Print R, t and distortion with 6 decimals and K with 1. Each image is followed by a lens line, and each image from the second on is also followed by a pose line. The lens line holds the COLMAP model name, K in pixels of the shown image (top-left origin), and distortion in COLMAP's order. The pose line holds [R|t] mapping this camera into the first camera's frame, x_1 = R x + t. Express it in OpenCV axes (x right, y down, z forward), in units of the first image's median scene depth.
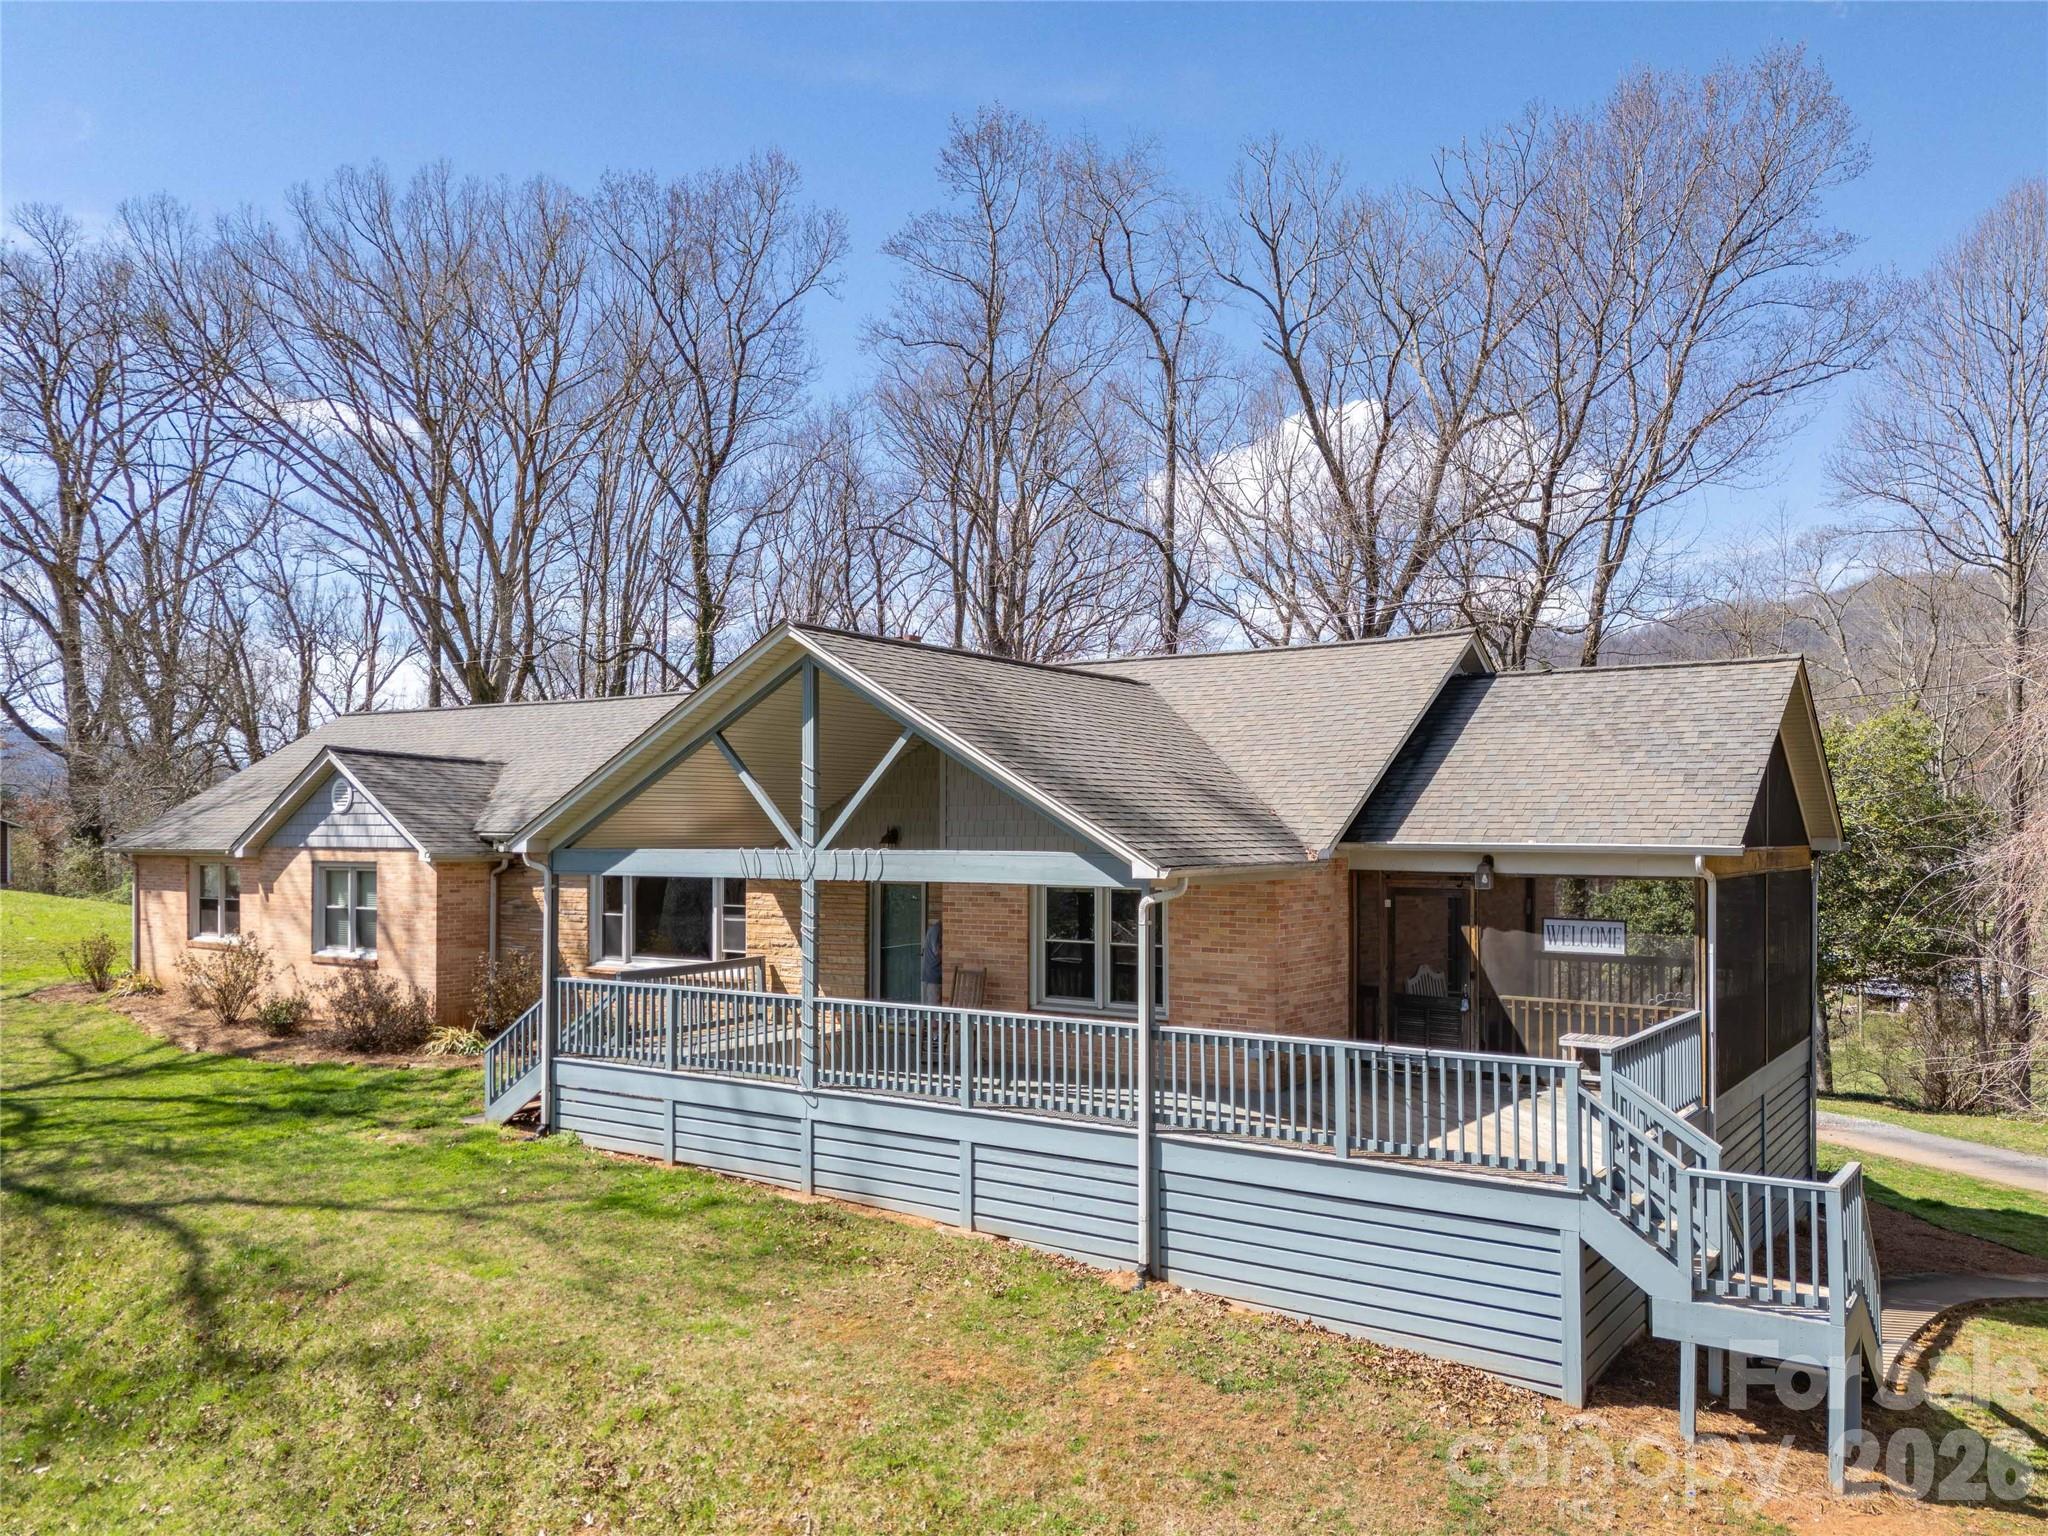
lens RADIAL K [[1528.0, 0, 1046.6], [0, 1528.0, 854.2], [0, 0, 1]] dist [0.069523, -0.057350]
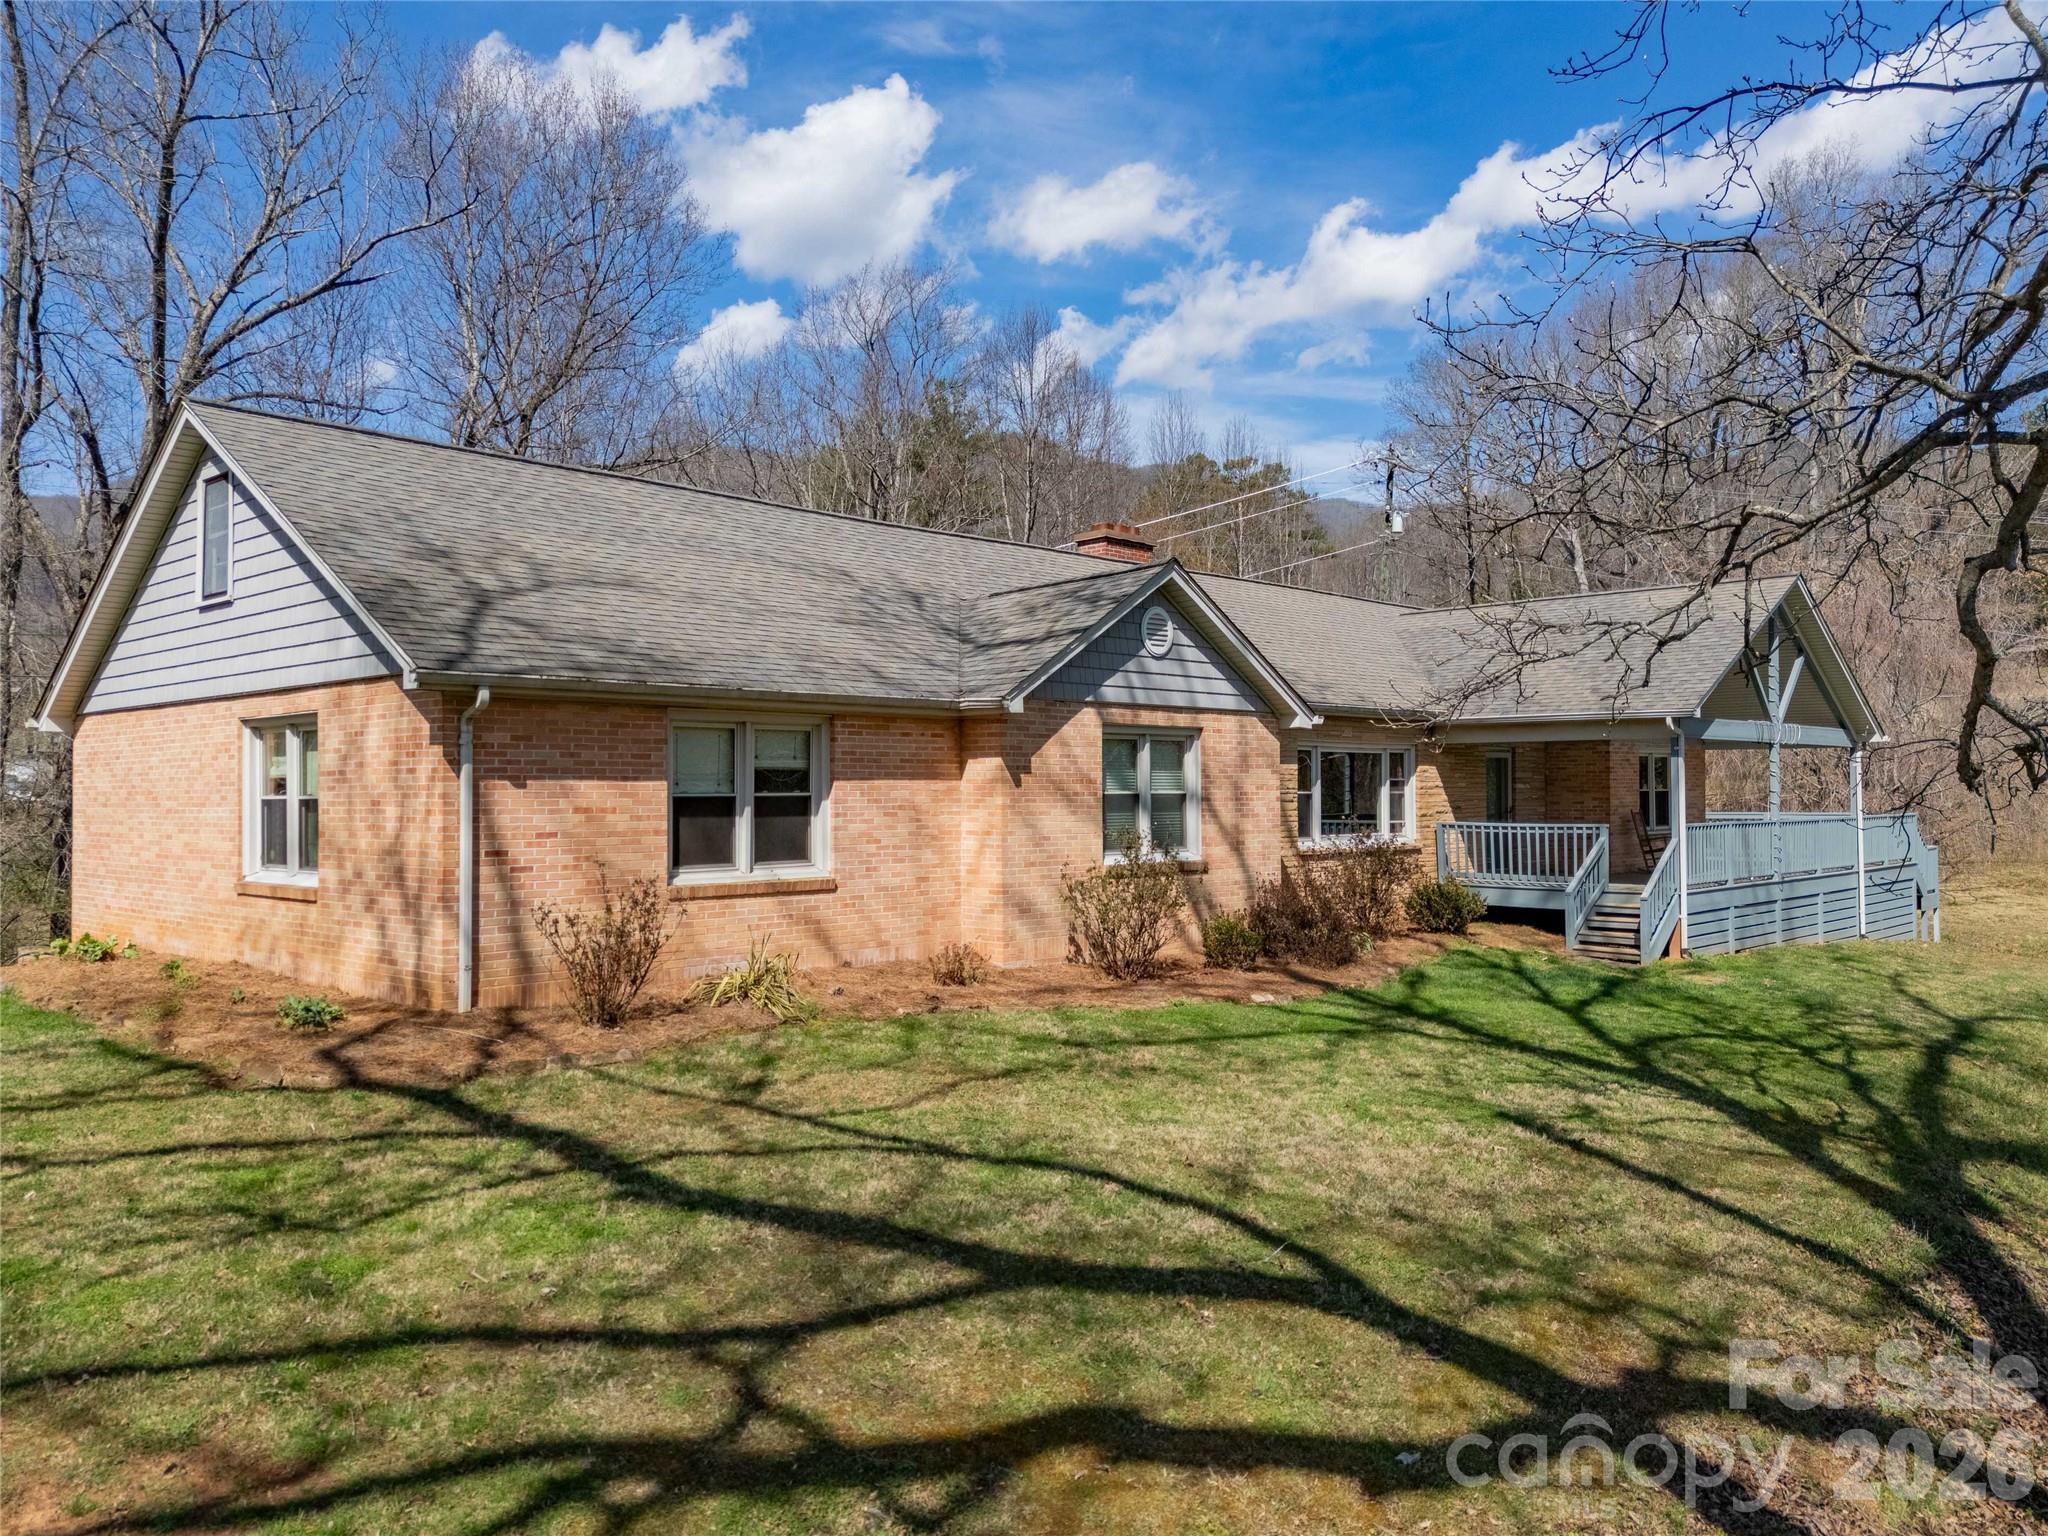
lens RADIAL K [[1528.0, 0, 1036.8], [0, 1528.0, 774.6], [0, 0, 1]] dist [0.069523, -0.057350]
pose [[0.161630, 0.008691, 0.986813, -1.763043], [0.016897, 0.999790, -0.011573, 0.052070], [-0.986707, 0.018545, 0.161449, 1.448725]]
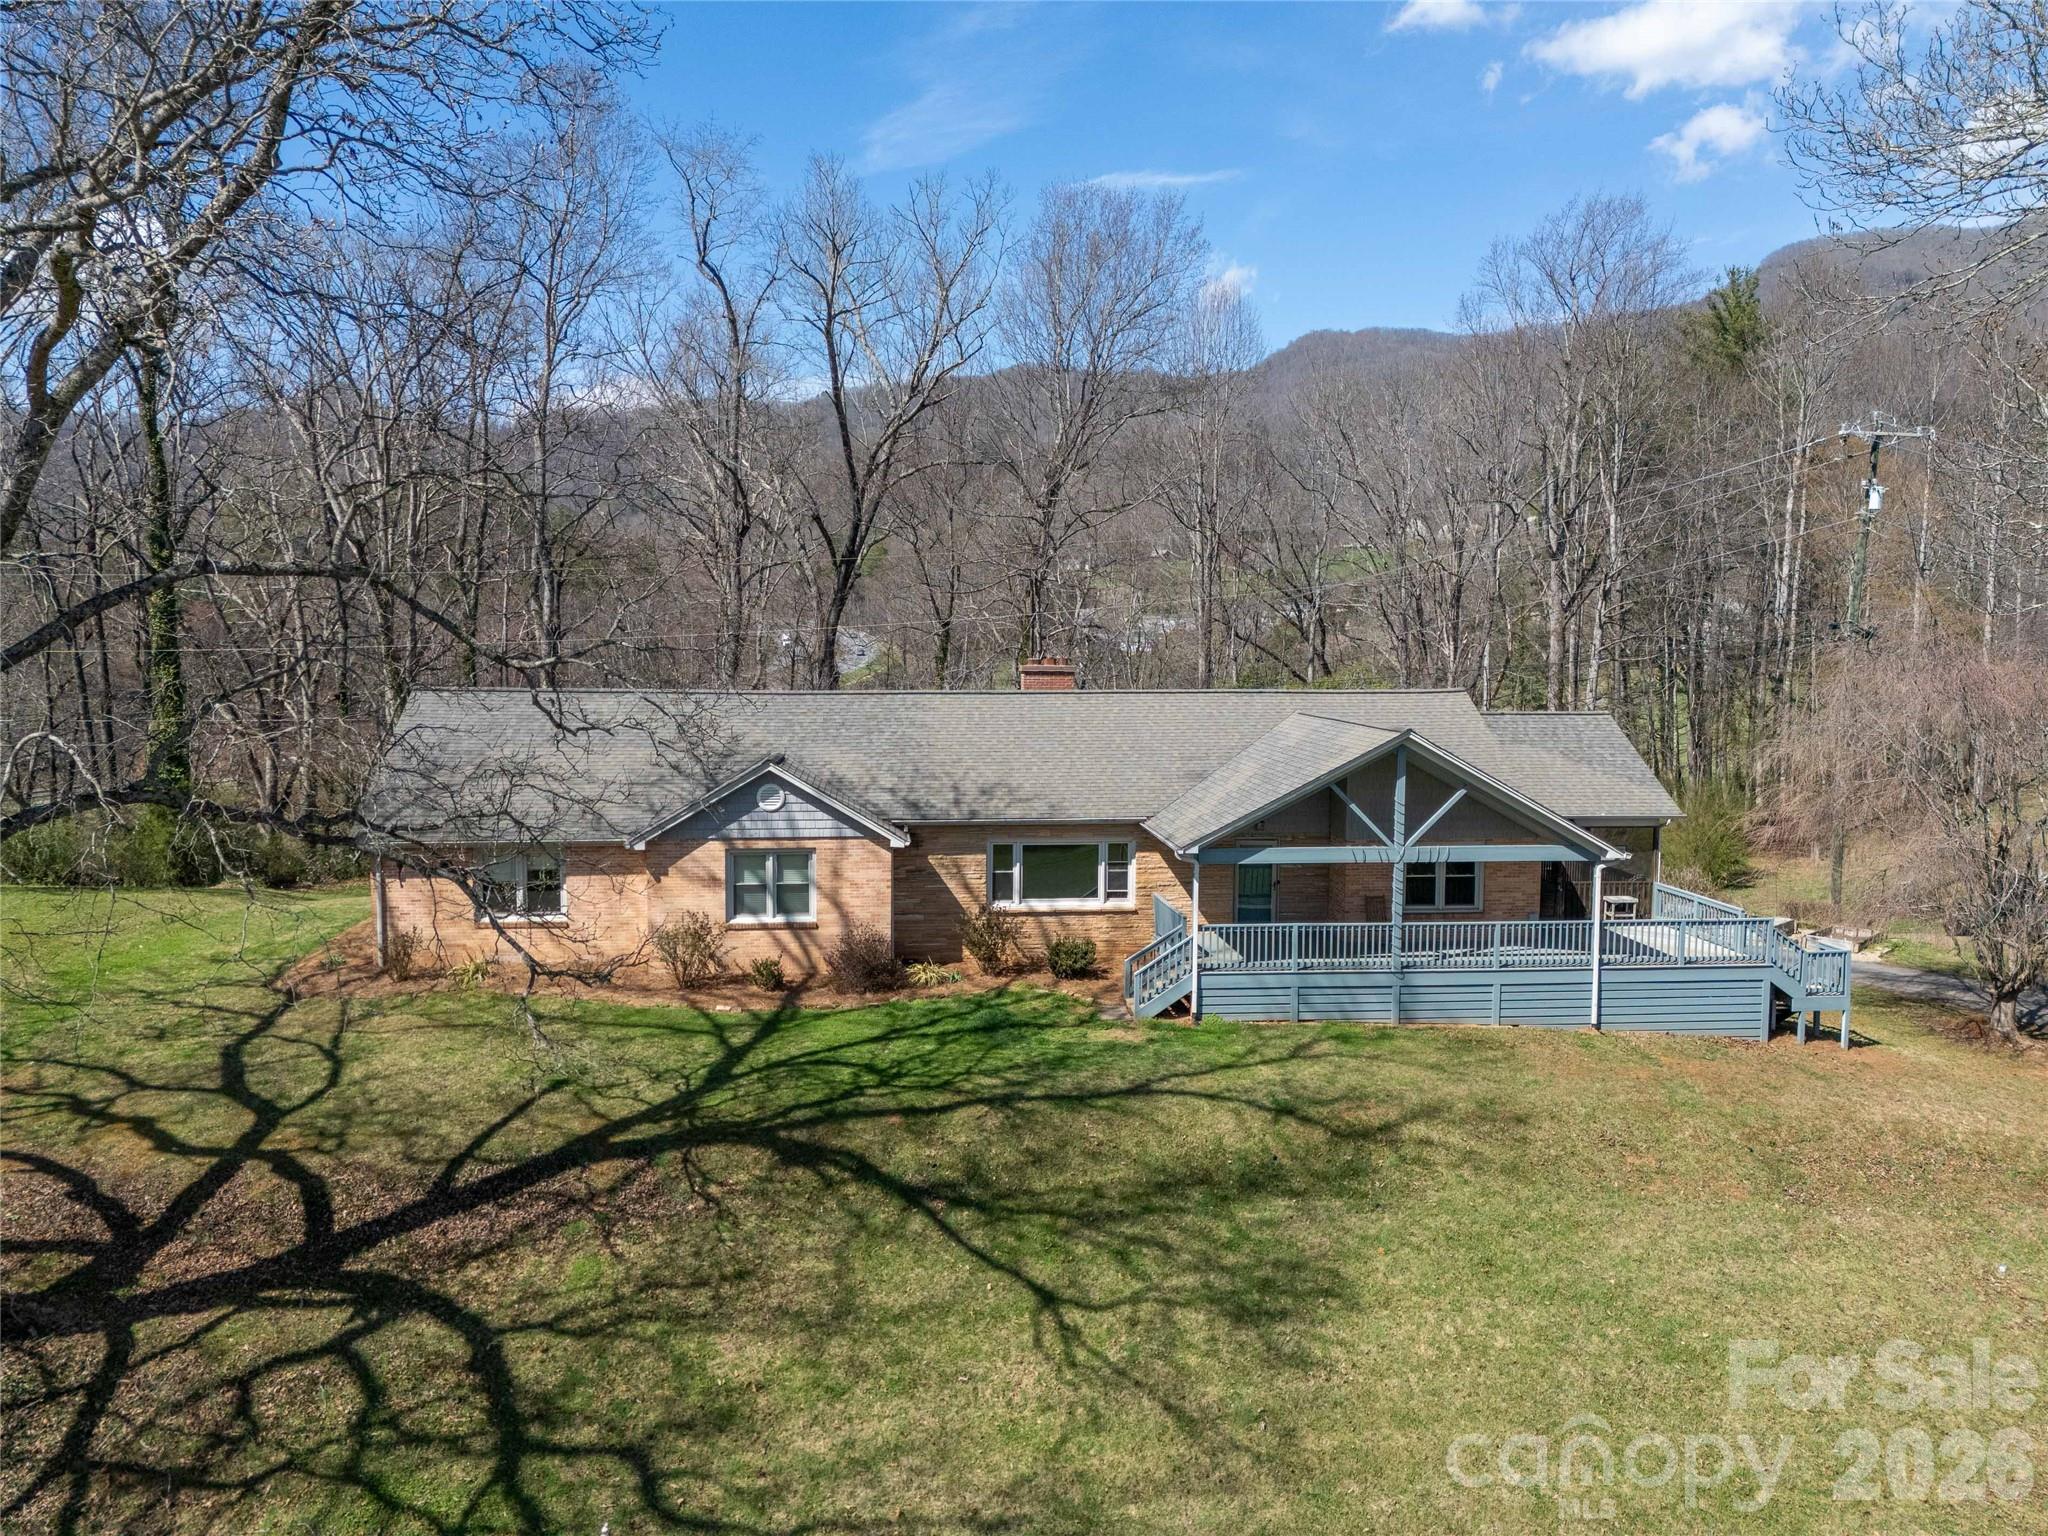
lens RADIAL K [[1528.0, 0, 1018.3], [0, 1528.0, 762.5], [0, 0, 1]] dist [0.069523, -0.057350]
pose [[0.759529, -0.053436, 0.648275, -1.716667], [0.002891, 0.996887, 0.078785, -0.253827], [-0.650468, -0.057965, 0.757319, -0.135012]]
